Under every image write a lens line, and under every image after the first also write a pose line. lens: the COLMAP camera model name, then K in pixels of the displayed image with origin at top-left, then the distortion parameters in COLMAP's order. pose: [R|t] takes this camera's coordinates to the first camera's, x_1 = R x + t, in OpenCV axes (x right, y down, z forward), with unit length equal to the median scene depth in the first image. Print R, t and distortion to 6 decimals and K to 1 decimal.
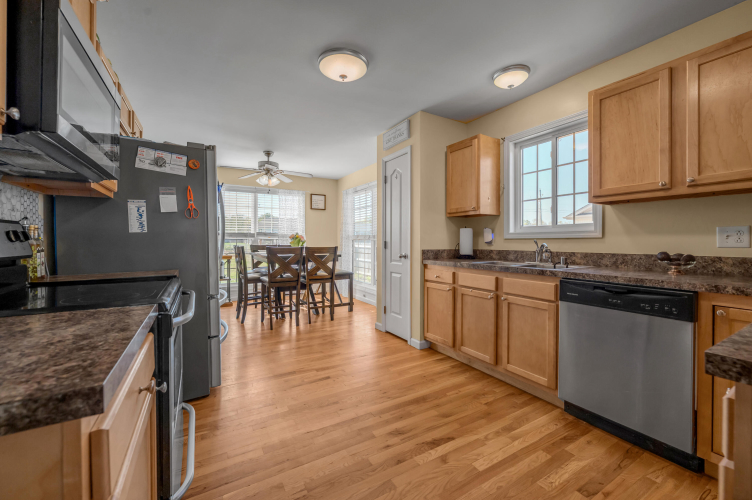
lens RADIAL K [[301.7, 0, 373.6], [0, 301.7, 244.0], [0, 0, 1]] dist [0.000904, 0.000122]
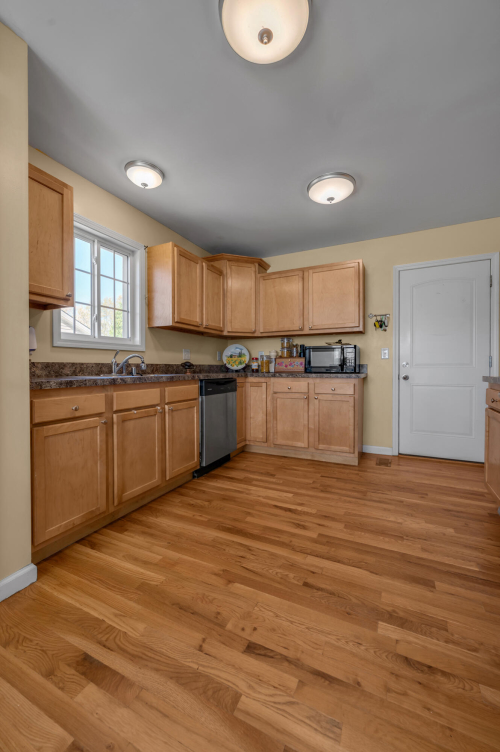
lens RADIAL K [[301.7, 0, 251.9], [0, 301.7, 372.4], [0, 0, 1]] dist [0.000904, 0.000122]
pose [[-0.556042, -0.013090, 0.831051, -0.462584], [0.008665, 0.999730, 0.021545, 0.035928], [-0.831109, 0.019181, -0.555778, 1.124970]]
